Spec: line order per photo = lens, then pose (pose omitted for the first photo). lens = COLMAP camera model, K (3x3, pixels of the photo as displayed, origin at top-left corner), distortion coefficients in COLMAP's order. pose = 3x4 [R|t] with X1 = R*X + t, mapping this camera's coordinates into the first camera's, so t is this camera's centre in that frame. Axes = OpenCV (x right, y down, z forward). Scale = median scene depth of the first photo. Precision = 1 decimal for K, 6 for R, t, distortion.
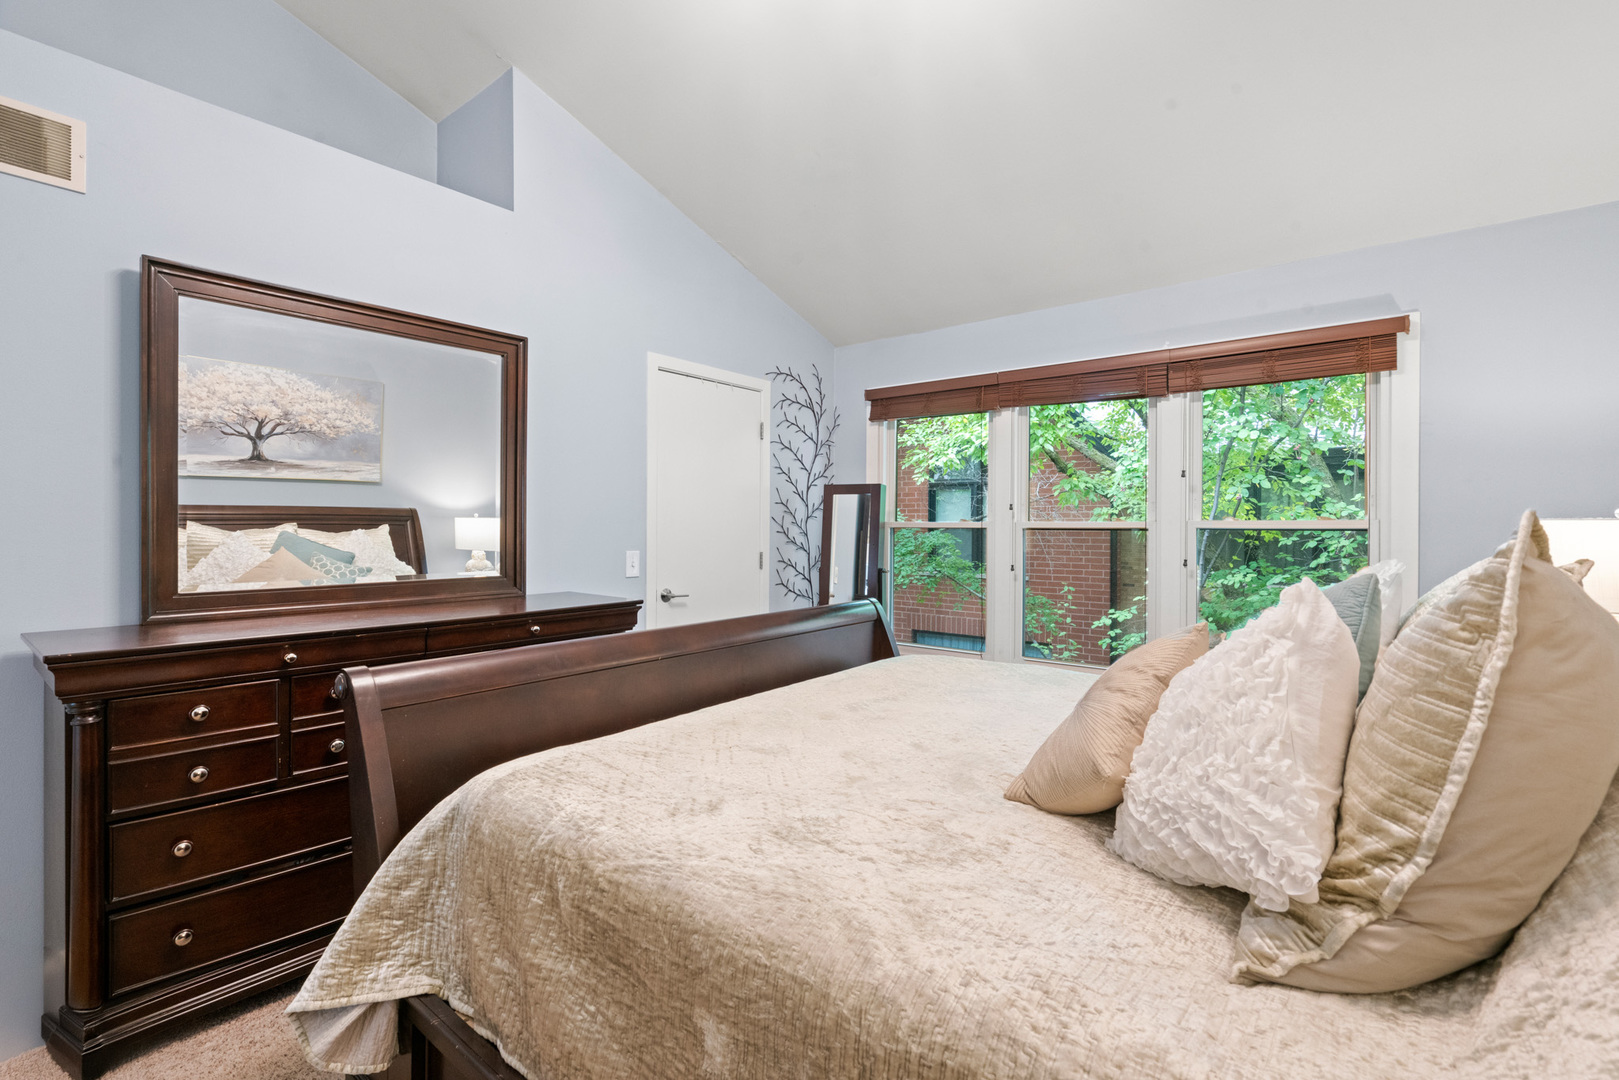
lens RADIAL K [[745.3, 0, 808.9], [0, 745.3, 532.0], [0, 0, 1]] dist [-0.002061, -0.000024]
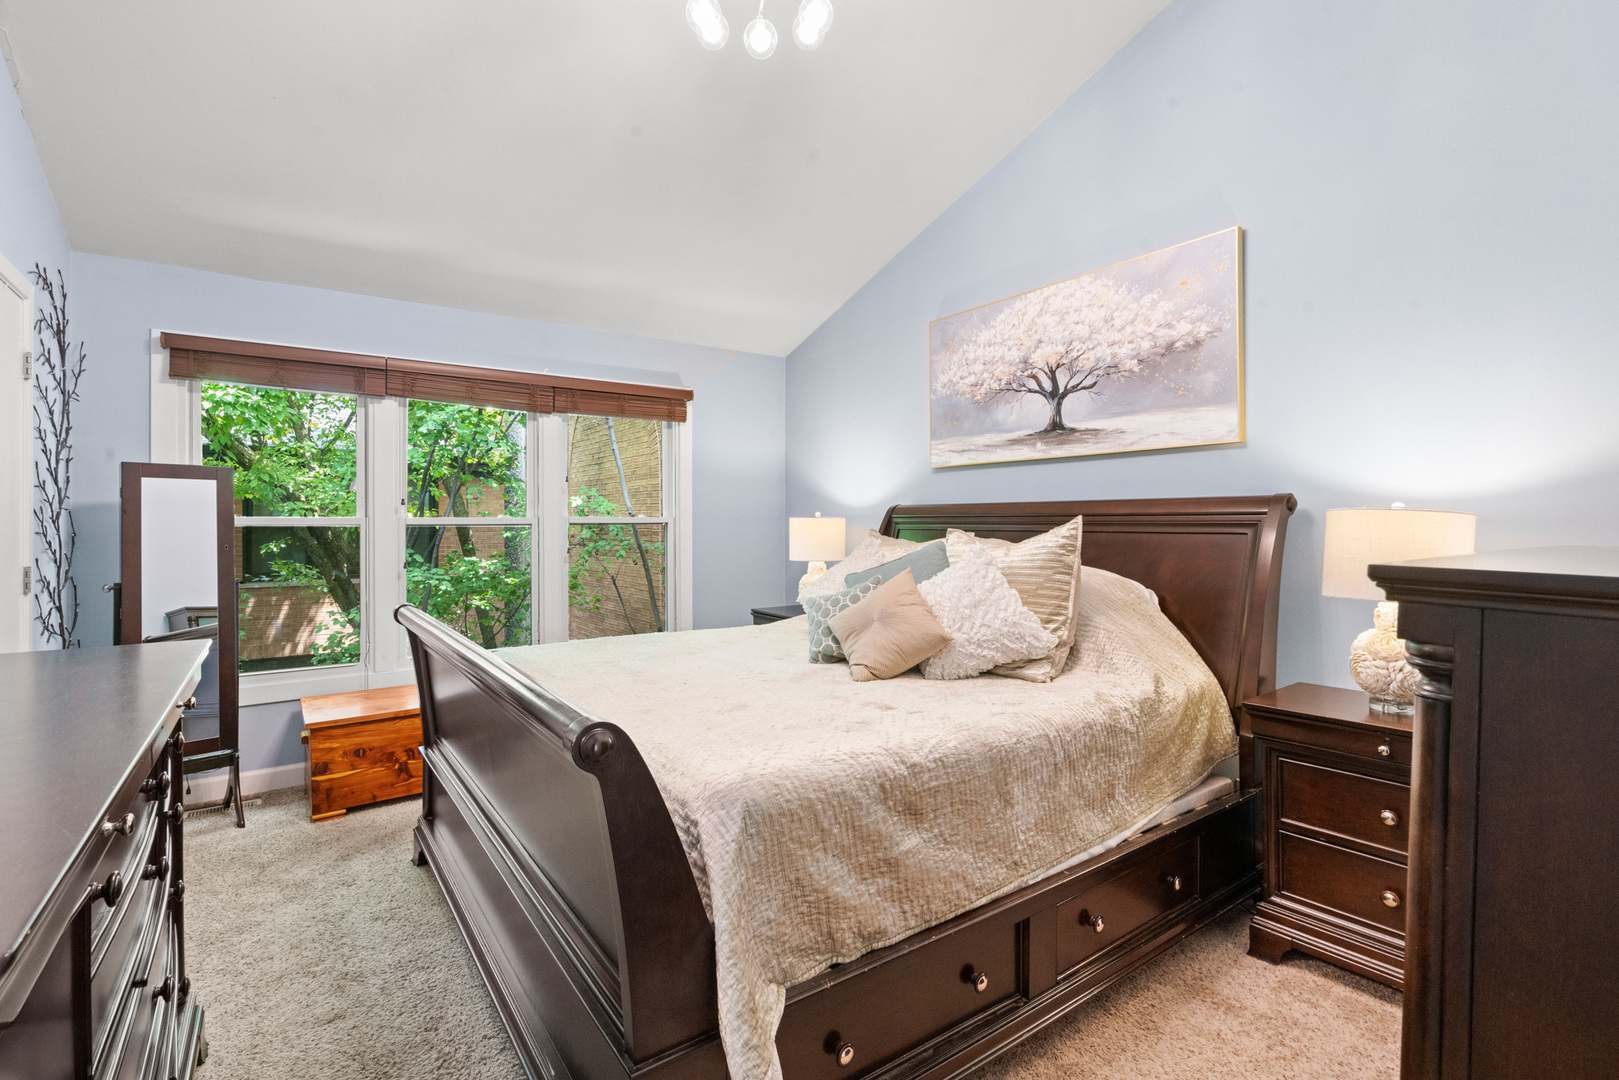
lens RADIAL K [[745.3, 0, 803.5], [0, 745.3, 534.9], [0, 0, 1]] dist [-0.002061, -0.000024]
pose [[0.284546, -0.017483, 0.958503, -0.643220], [0.008450, 0.999841, 0.015729, -0.001201], [-0.958625, 0.003624, 0.284648, 0.295245]]
